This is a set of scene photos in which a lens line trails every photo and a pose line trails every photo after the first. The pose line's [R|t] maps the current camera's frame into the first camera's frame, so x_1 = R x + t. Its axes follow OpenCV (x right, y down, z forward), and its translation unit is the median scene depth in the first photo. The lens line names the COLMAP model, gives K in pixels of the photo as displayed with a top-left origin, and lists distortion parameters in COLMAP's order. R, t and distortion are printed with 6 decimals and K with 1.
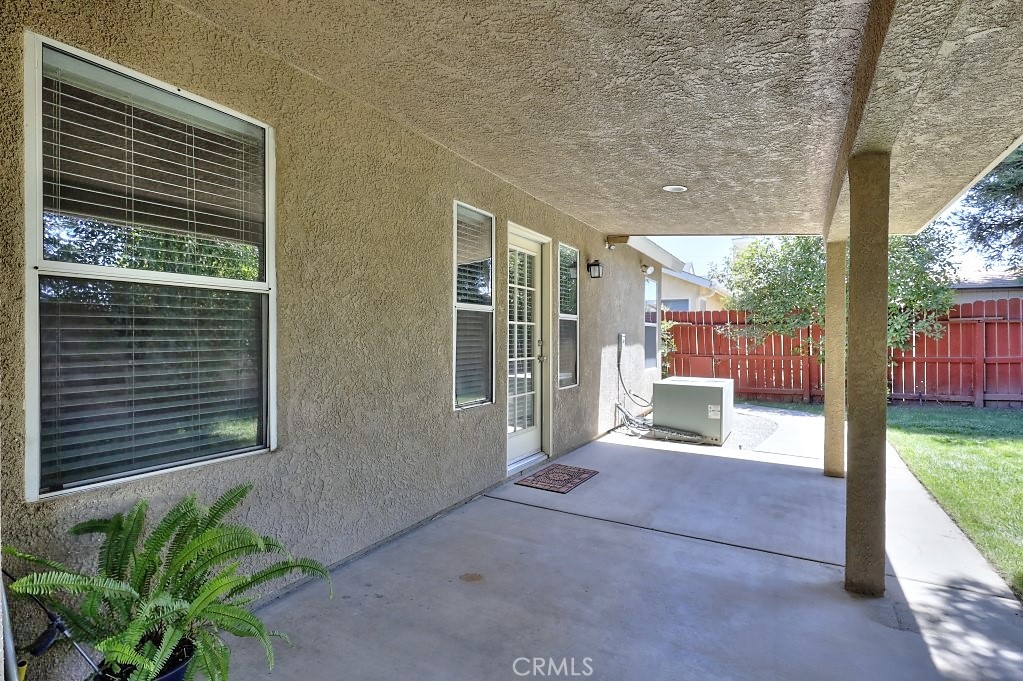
lens RADIAL K [[506.1, 0, 510.7], [0, 506.1, 340.2], [0, 0, 1]] dist [-0.003138, -0.001461]
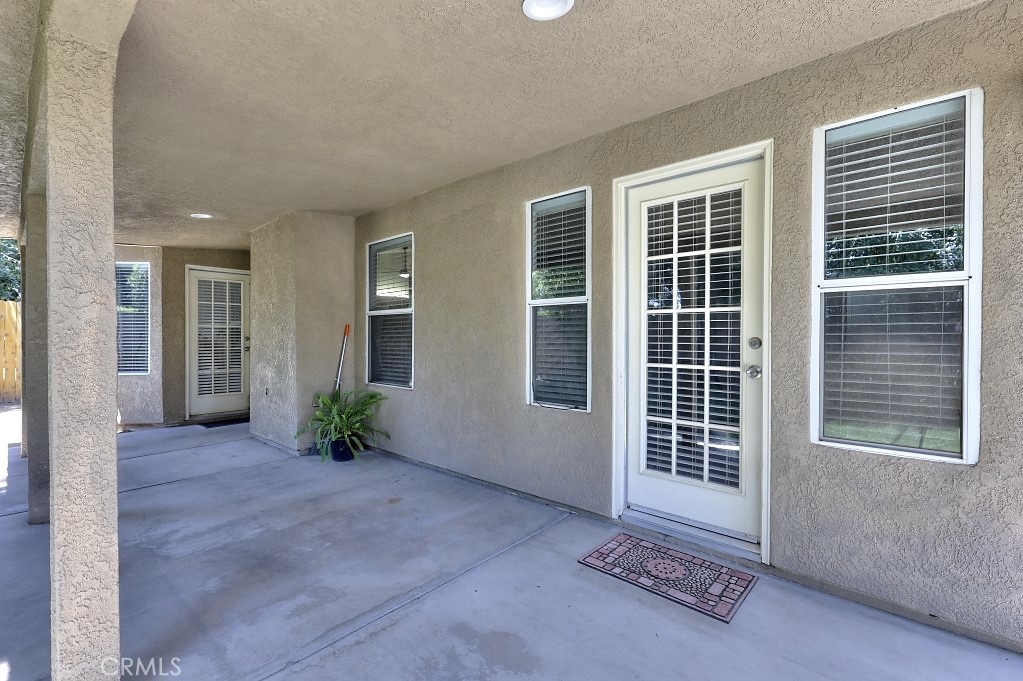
lens RADIAL K [[458.8, 0, 514.5], [0, 458.8, 342.2], [0, 0, 1]] dist [-0.003082, 0.000203]
pose [[-0.215576, 0.011098, -0.976424, 0.629869], [-0.005928, 0.999902, 0.012673, 0.000063], [0.976469, 0.008521, -0.215489, 0.908893]]
